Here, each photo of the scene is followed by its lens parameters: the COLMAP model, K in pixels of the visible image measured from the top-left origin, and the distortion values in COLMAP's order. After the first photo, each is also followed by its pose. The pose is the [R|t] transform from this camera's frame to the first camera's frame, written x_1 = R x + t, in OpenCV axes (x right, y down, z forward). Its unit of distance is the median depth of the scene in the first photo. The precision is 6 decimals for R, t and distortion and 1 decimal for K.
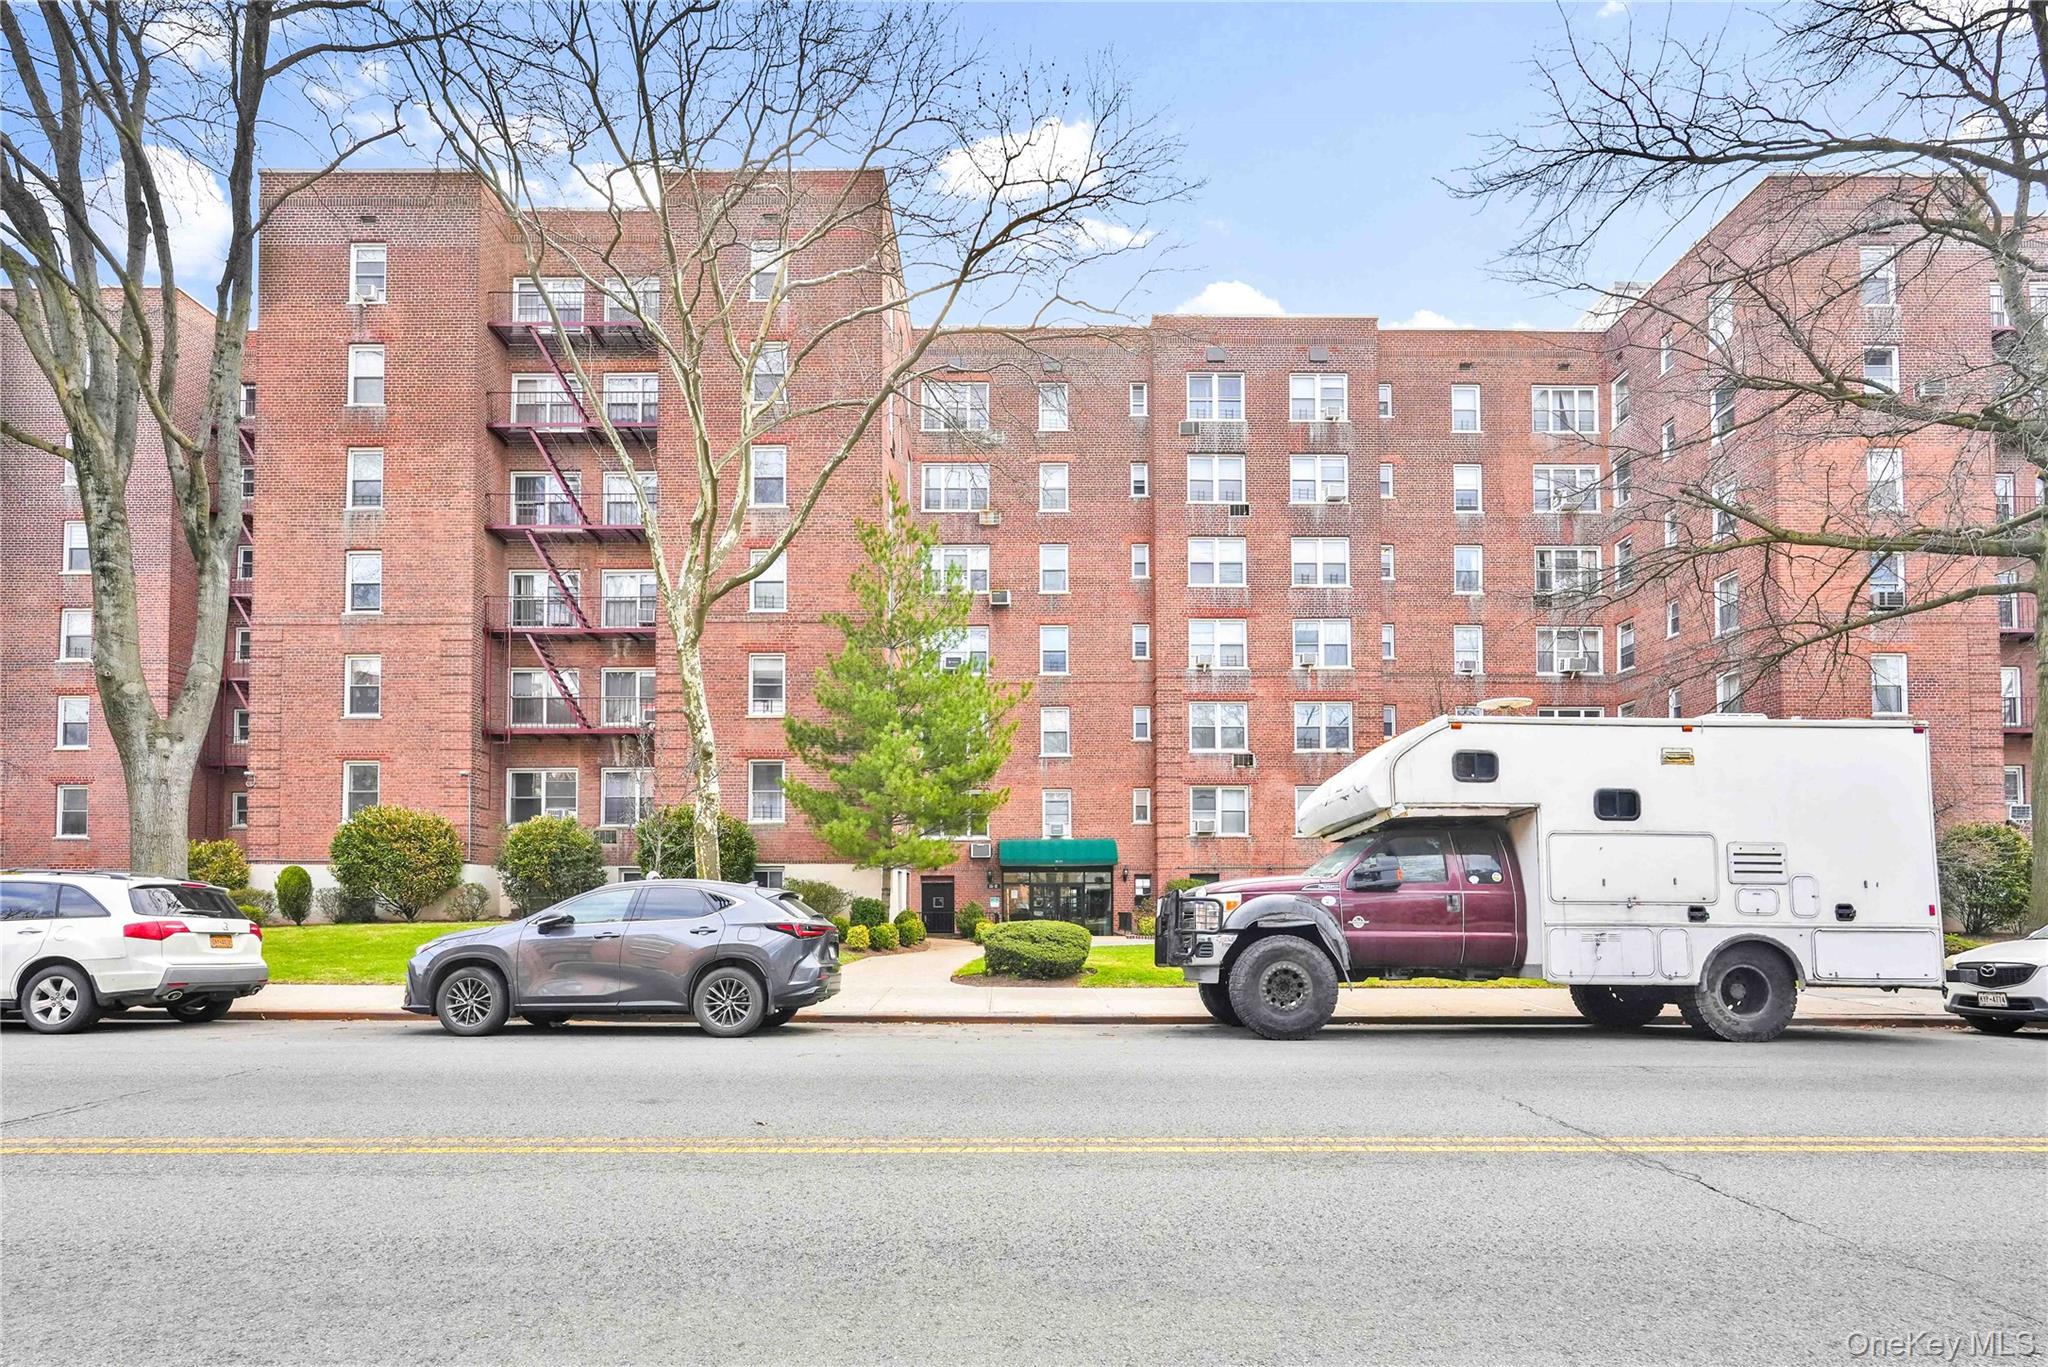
lens RADIAL K [[888.1, 0, 1024.0], [0, 888.1, 683.5], [0, 0, 1]] dist [-0.034854, 0.007482]
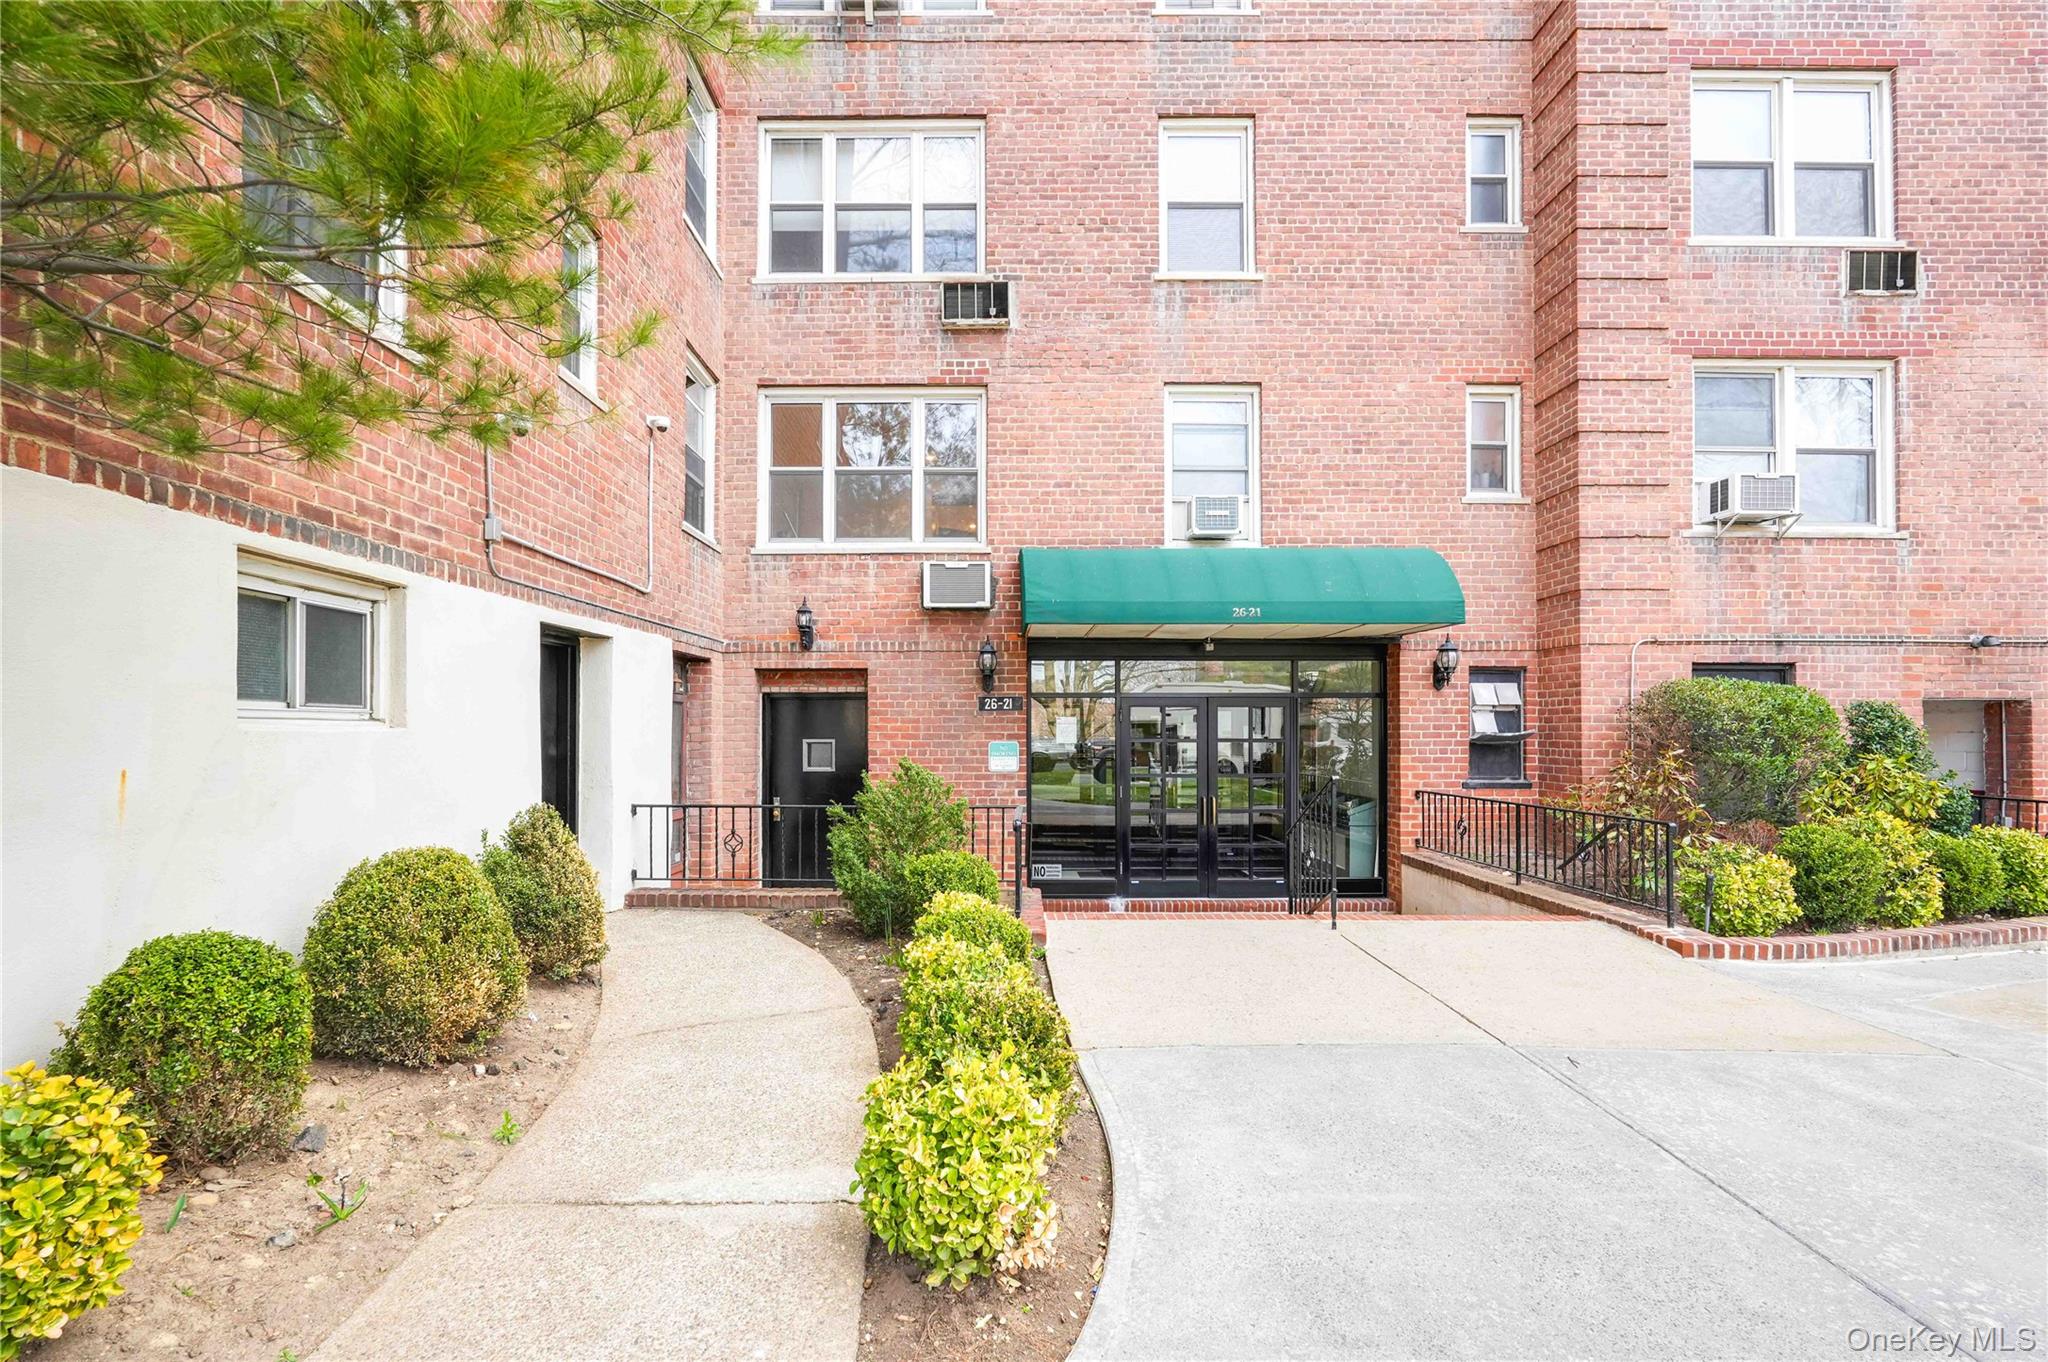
lens RADIAL K [[888.1, 0, 1024.0], [0, 888.1, 681.0], [0, 0, 1]] dist [-0.034854, 0.007482]
pose [[0.999945, 0.003817, 0.009742, -0.029408], [-0.005625, 0.981200, 0.192911, 0.163406], [-0.008823, -0.192955, 0.981168, 0.706233]]
